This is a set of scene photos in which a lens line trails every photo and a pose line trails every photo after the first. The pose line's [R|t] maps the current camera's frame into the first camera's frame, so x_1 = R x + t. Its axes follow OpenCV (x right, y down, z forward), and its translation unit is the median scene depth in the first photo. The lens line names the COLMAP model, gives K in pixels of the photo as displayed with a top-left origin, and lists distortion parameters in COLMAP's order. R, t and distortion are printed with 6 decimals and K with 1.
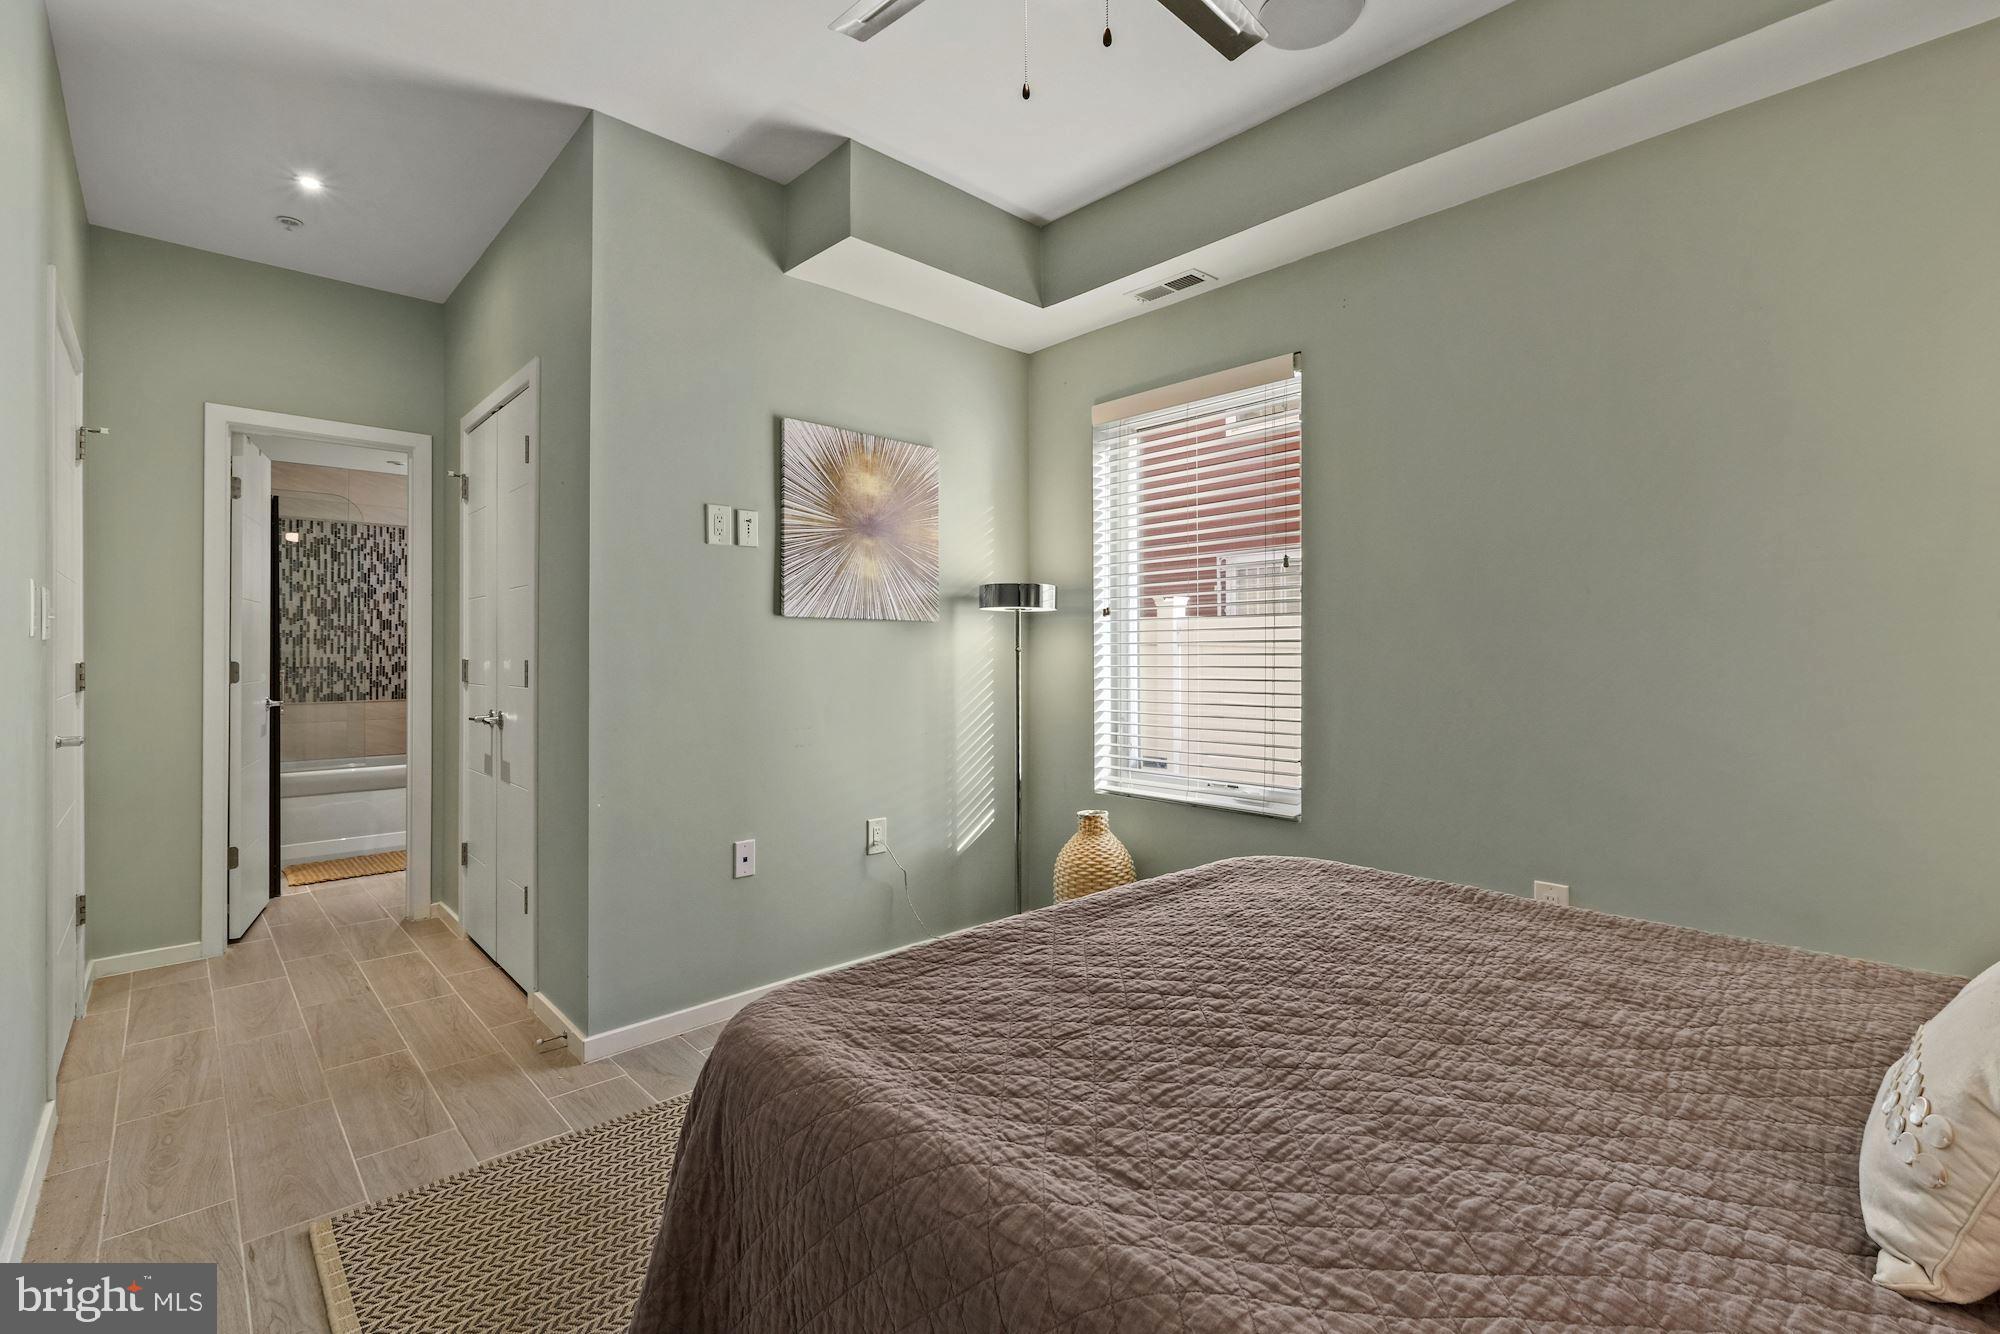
lens RADIAL K [[882.3, 0, 995.0], [0, 882.3, 658.3], [0, 0, 1]] dist [0.001917, 0.000130]
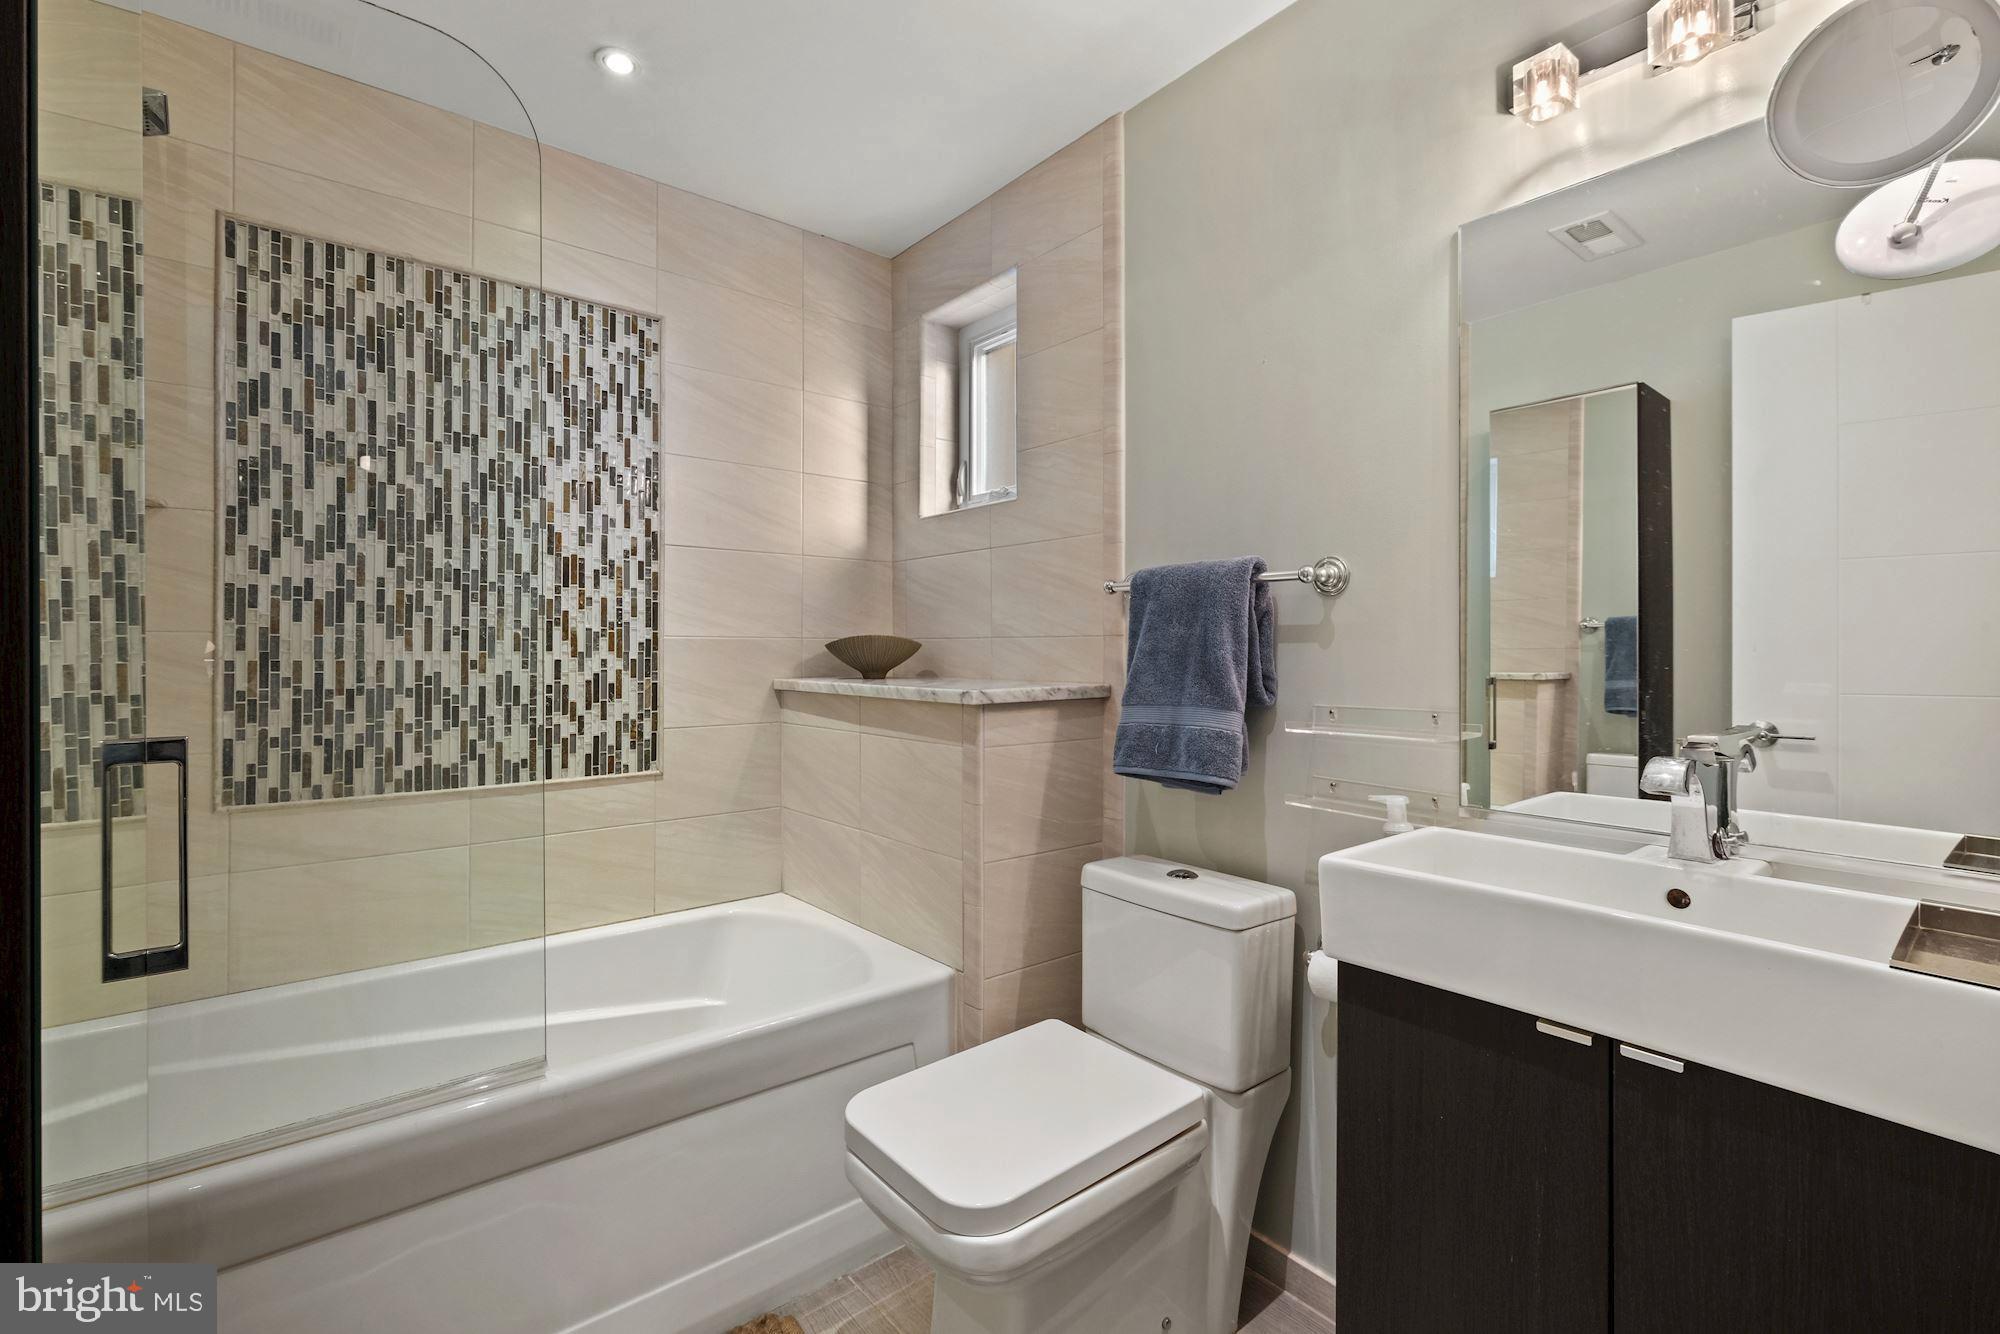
lens RADIAL K [[882.3, 0, 1004.6], [0, 882.3, 661.3], [0, 0, 1]] dist [0.001917, 0.000130]
pose [[0.998547, 0.002768, -0.053823, -0.499785], [-0.002580, 0.999990, 0.003568, -0.002758], [0.053832, -0.003424, 0.998544, 0.657837]]
